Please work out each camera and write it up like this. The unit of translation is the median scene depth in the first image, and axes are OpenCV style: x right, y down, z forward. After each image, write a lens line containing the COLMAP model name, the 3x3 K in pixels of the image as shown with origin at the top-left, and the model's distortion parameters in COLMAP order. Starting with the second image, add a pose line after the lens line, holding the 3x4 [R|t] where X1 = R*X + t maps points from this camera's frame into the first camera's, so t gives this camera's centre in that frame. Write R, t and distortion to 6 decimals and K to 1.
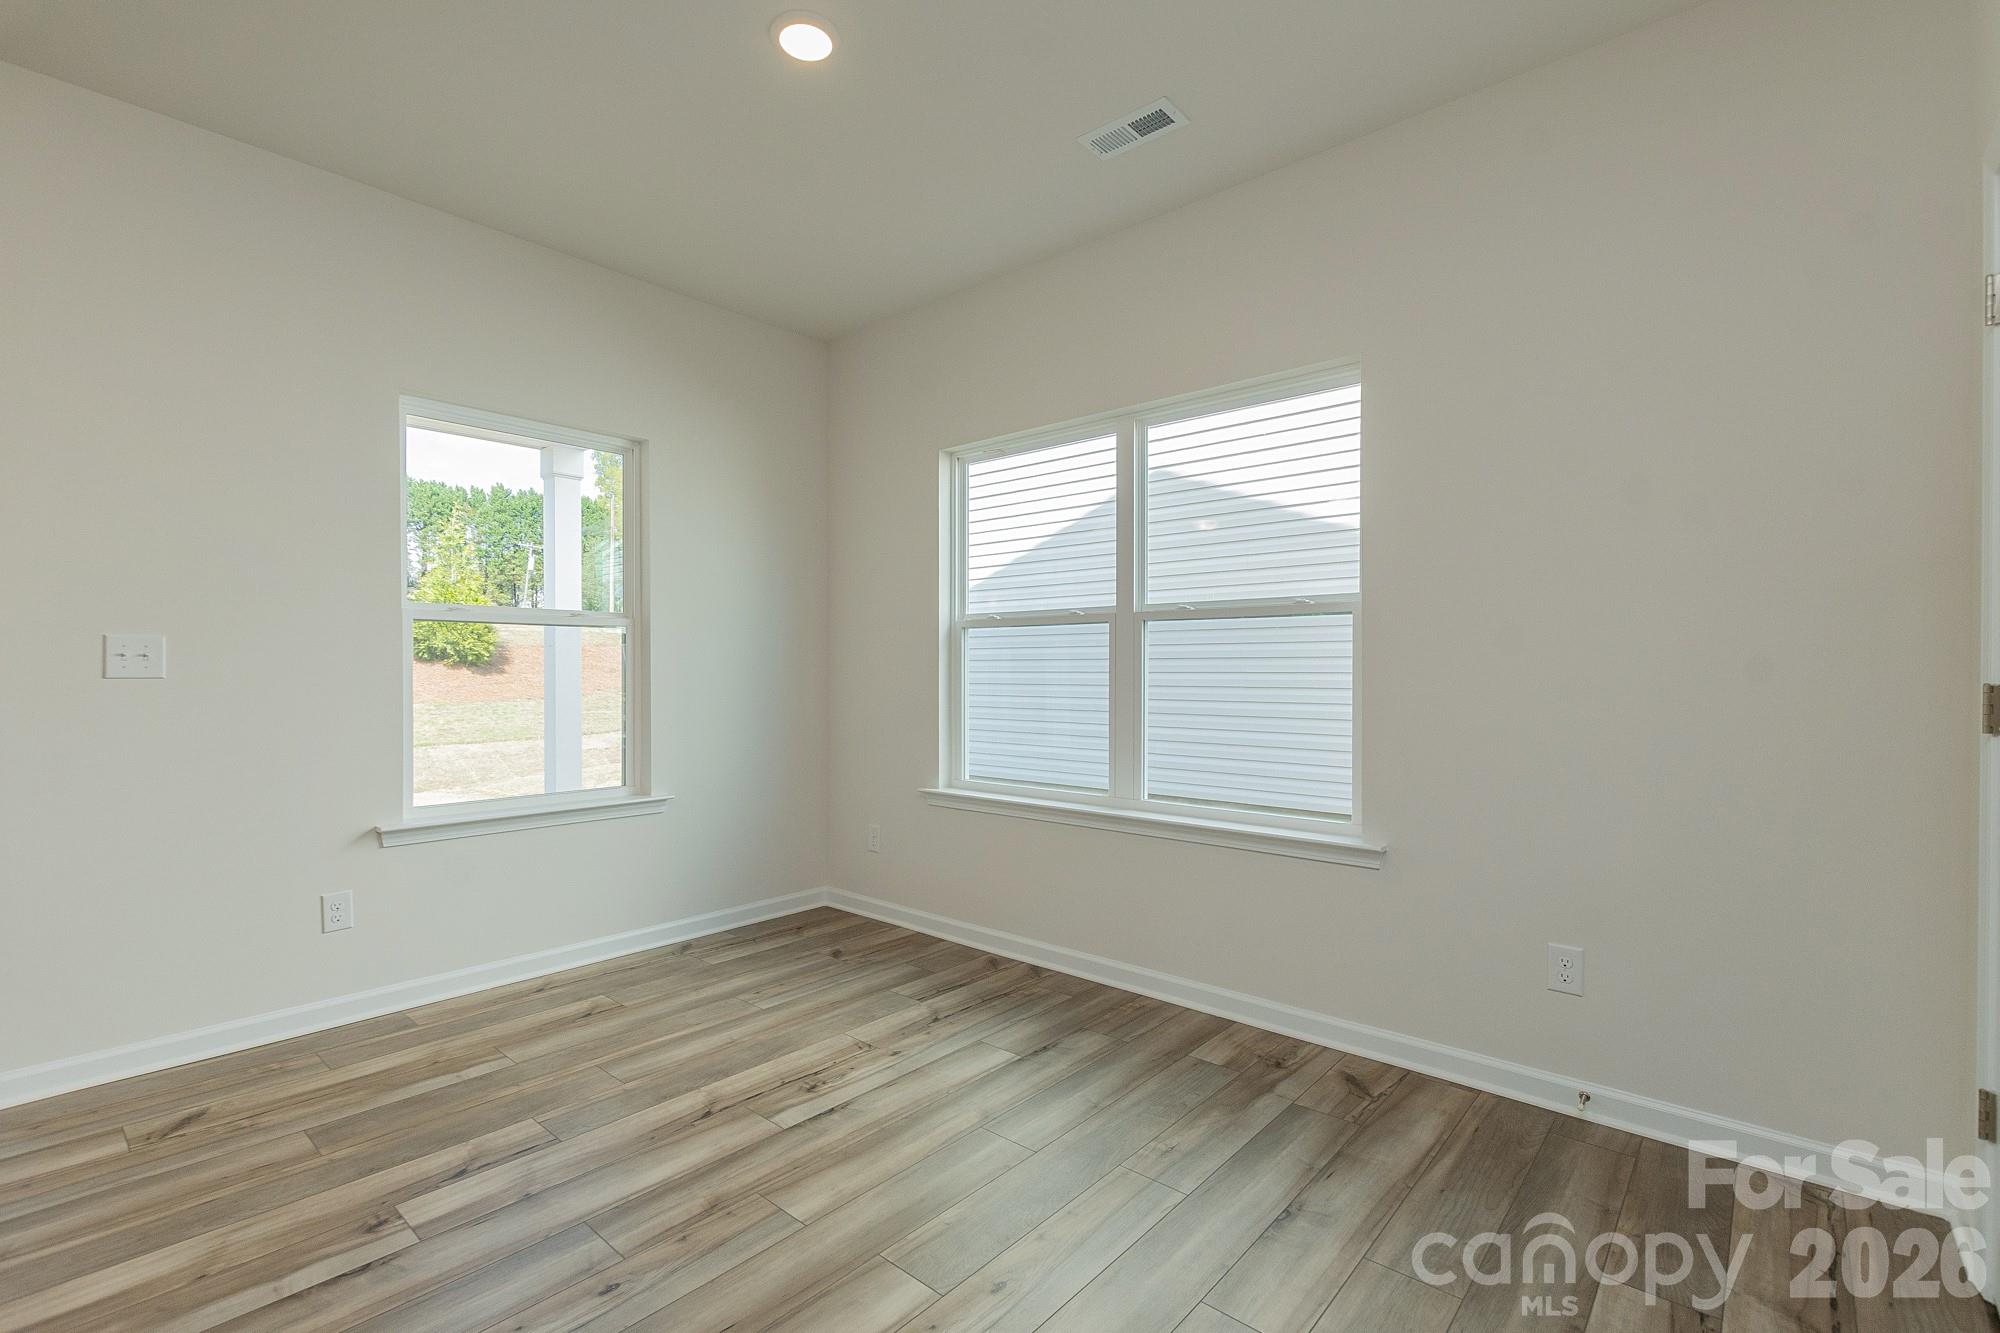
lens RADIAL K [[885.1, 0, 997.2], [0, 885.1, 665.9], [0, 0, 1]] dist [0.001041, -0.000115]
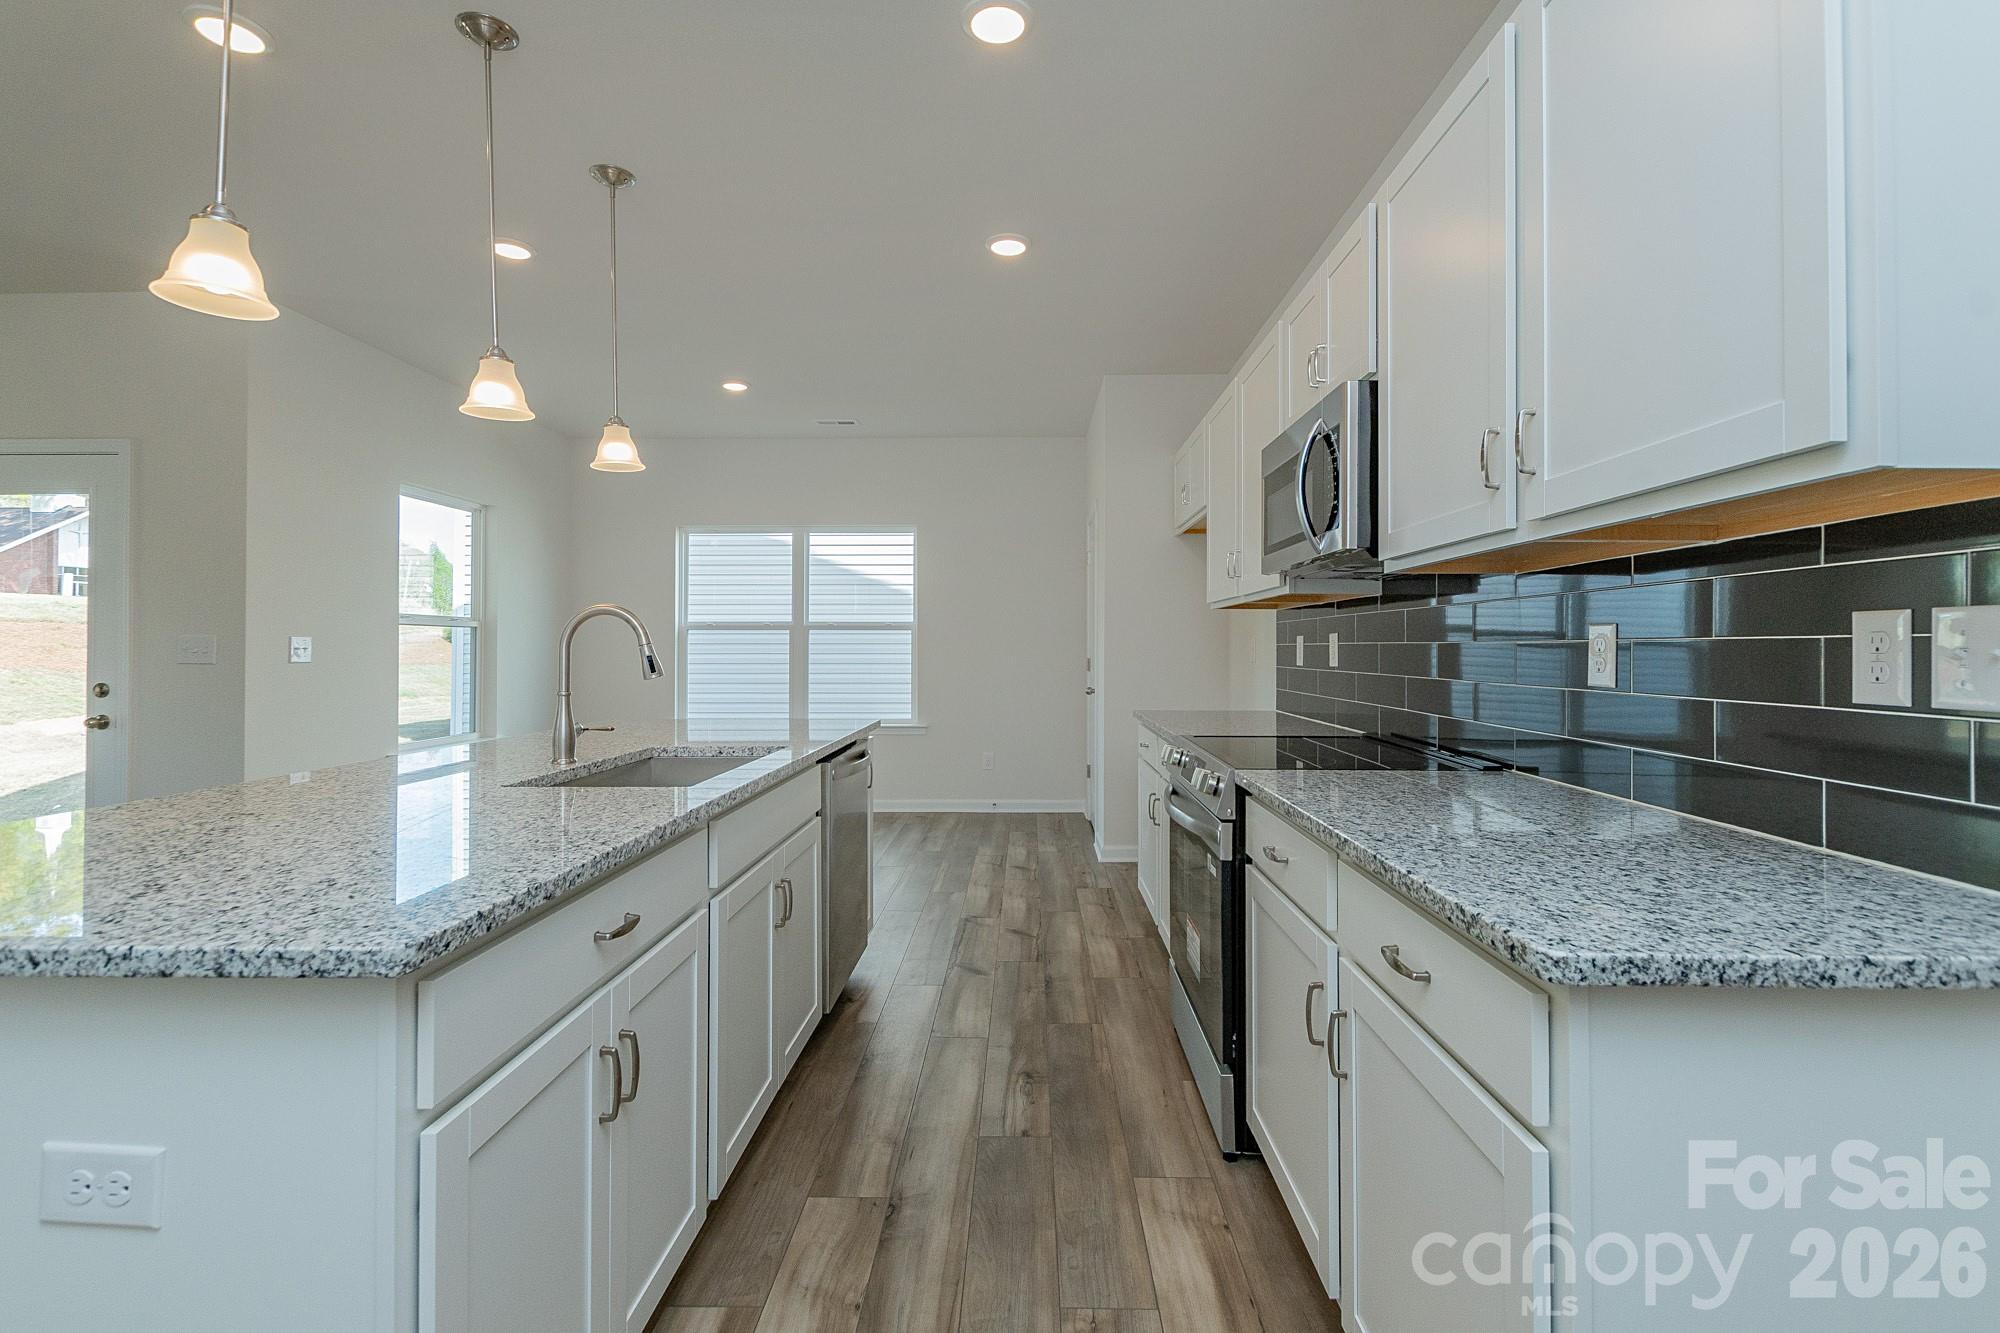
lens RADIAL K [[903.0, 0, 993.5], [0, 903.0, 631.1], [0, 0, 1]] dist [0.002929, -0.000683]
pose [[0.772458, 0.013121, 0.634930, -0.851112], [-0.000054, 0.999788, -0.020595, -0.005804], [-0.635066, 0.015874, 0.772295, -0.888161]]
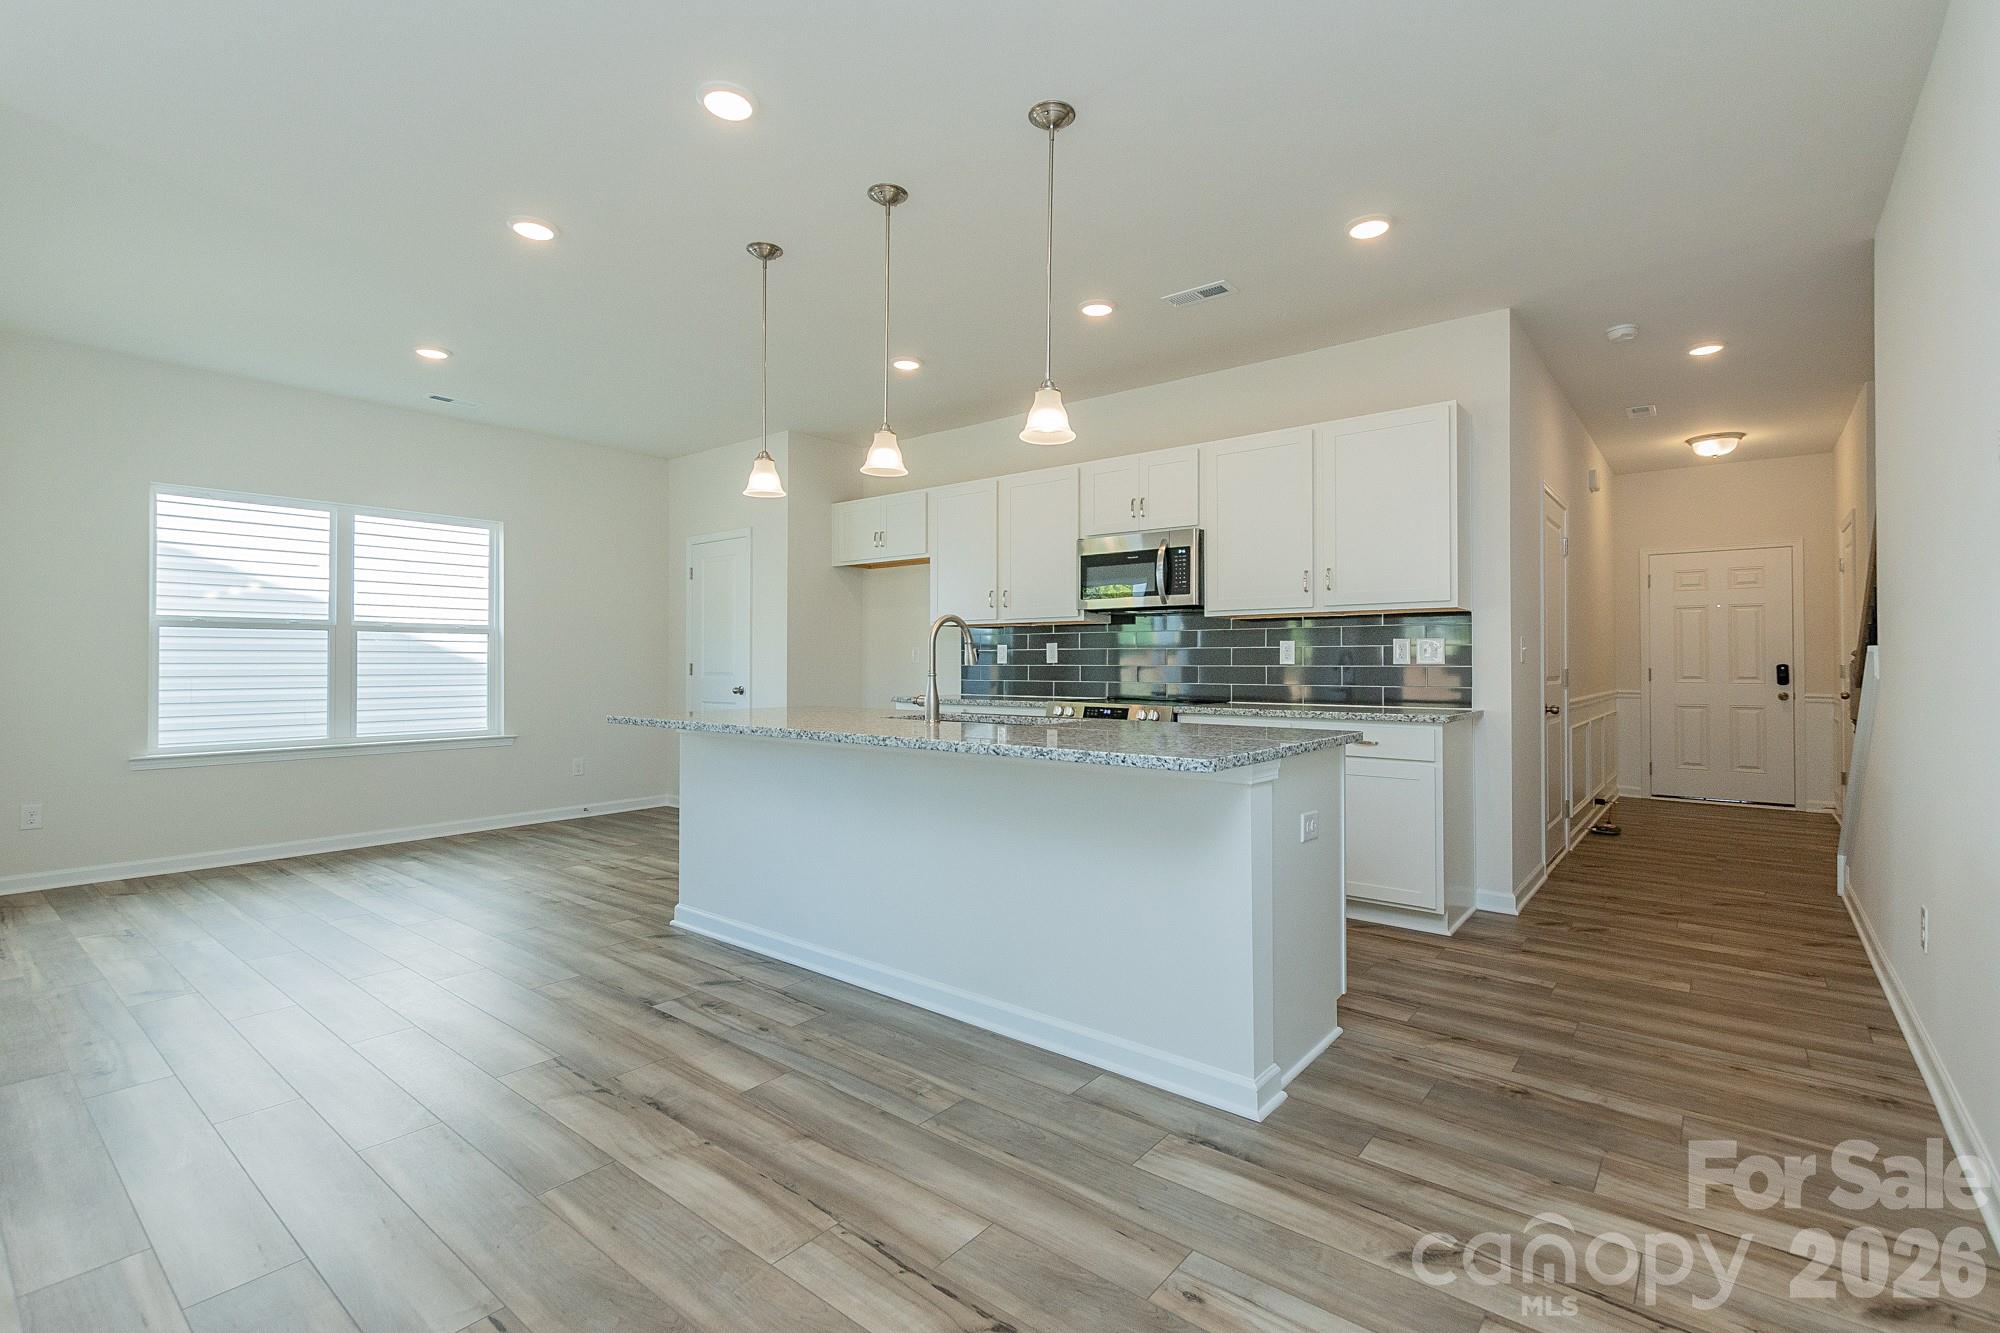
lens RADIAL K [[931.7, 0, 1008.8], [0, 931.7, 649.3], [0, 0, 1]] dist [0.004033, -0.000214]
pose [[-0.045962, 0.016249, 0.998811, -1.739073], [0.001664, 0.999868, -0.016190, 0.016705], [-0.998942, 0.000918, -0.045983, -0.157132]]
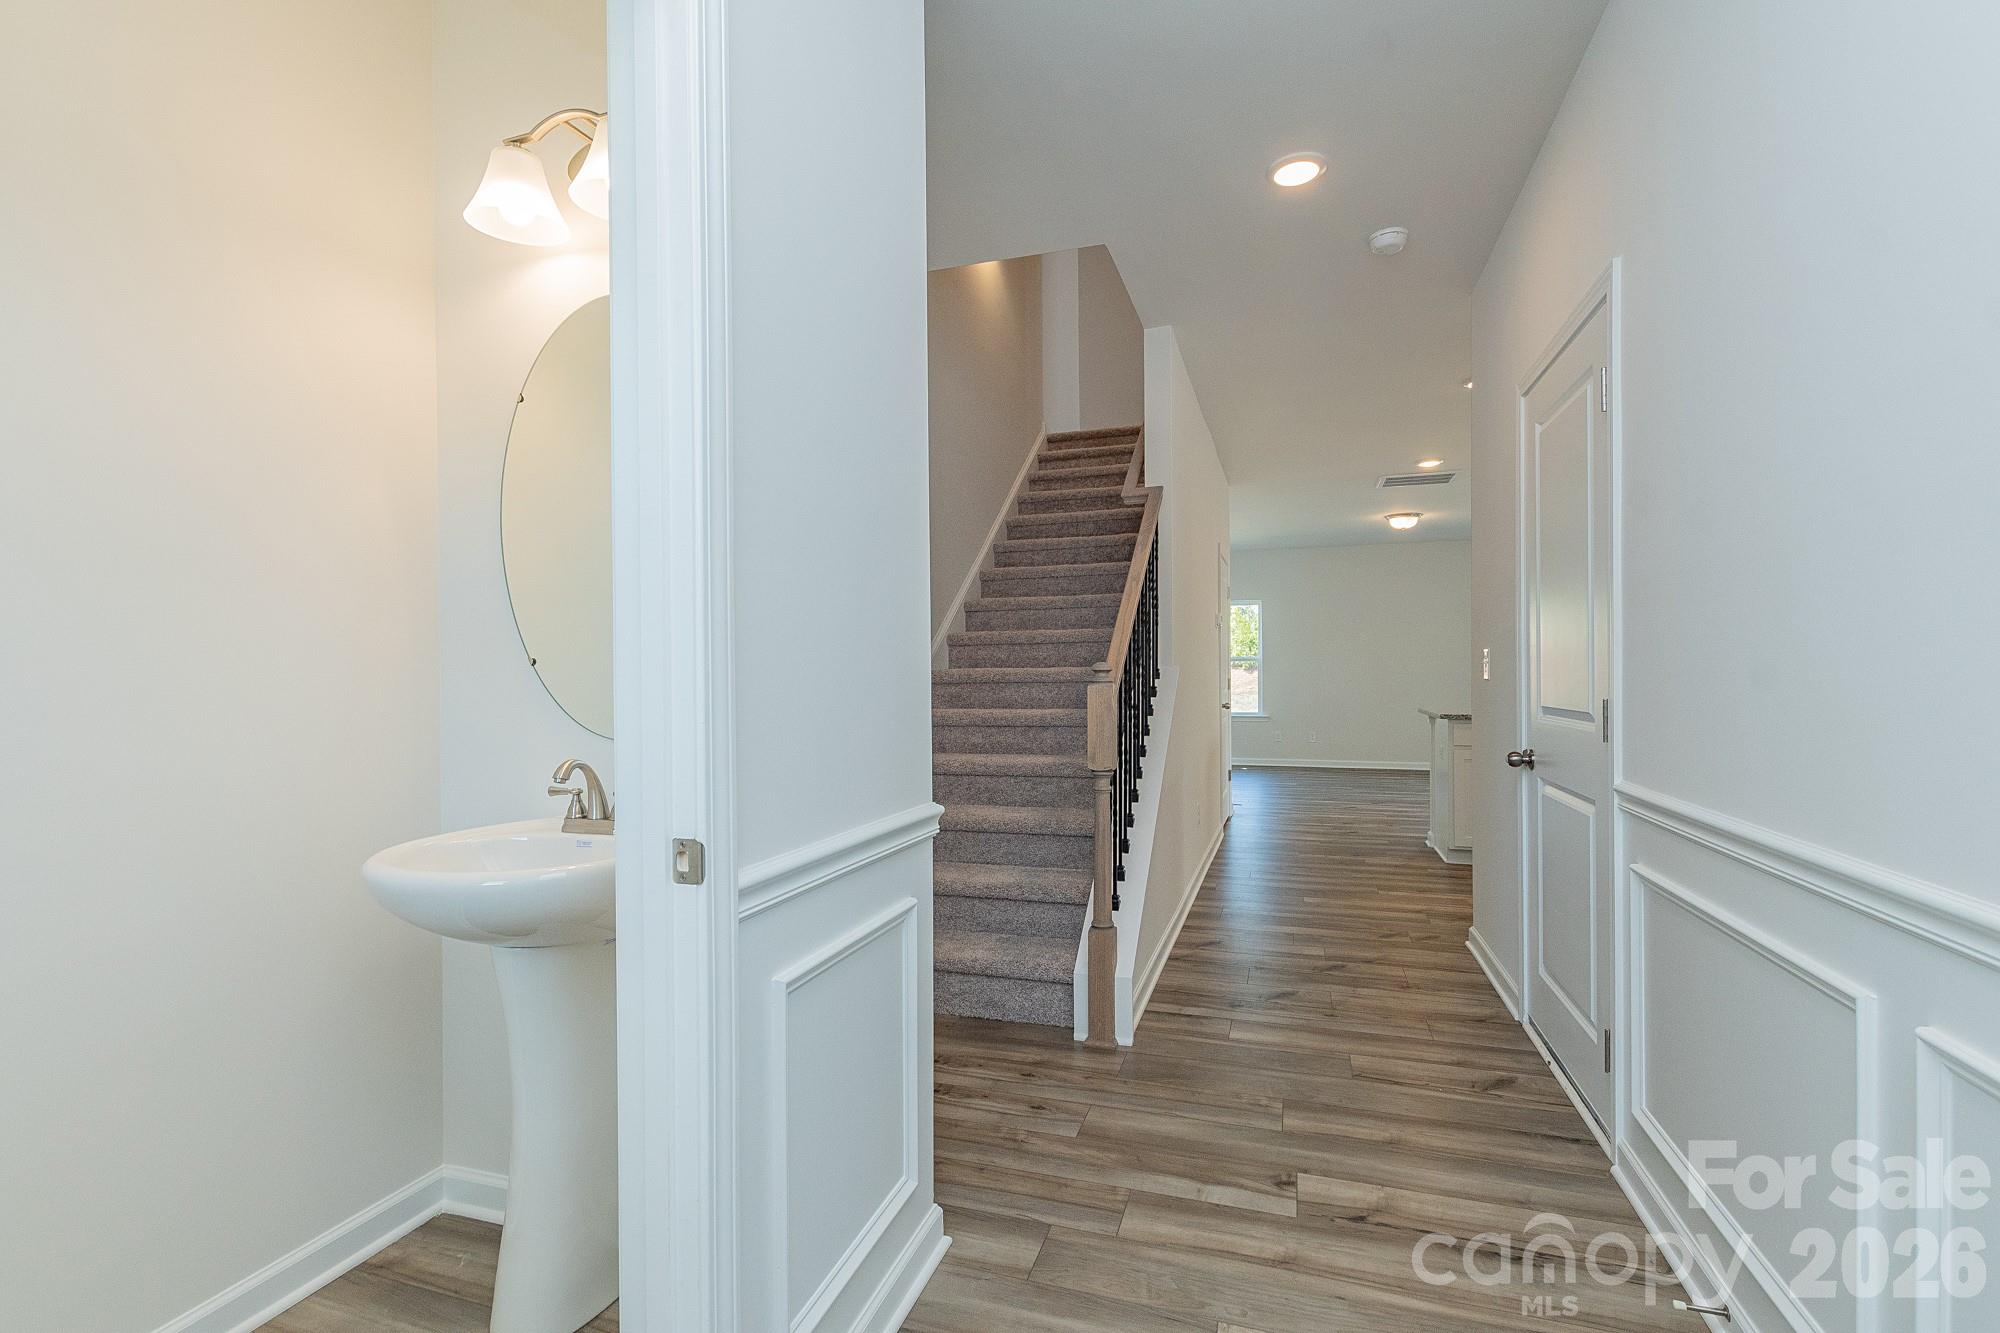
lens RADIAL K [[887.3, 0, 937.6], [0, 887.3, 676.0], [0, 0, 1]] dist [-0.015775, -0.000071]
pose [[0.315202, 0.000311, -0.949025, 0.545666], [0.004314, 0.999989, 0.001761, 0.002165], [0.949015, -0.004649, 0.315197, -2.063190]]
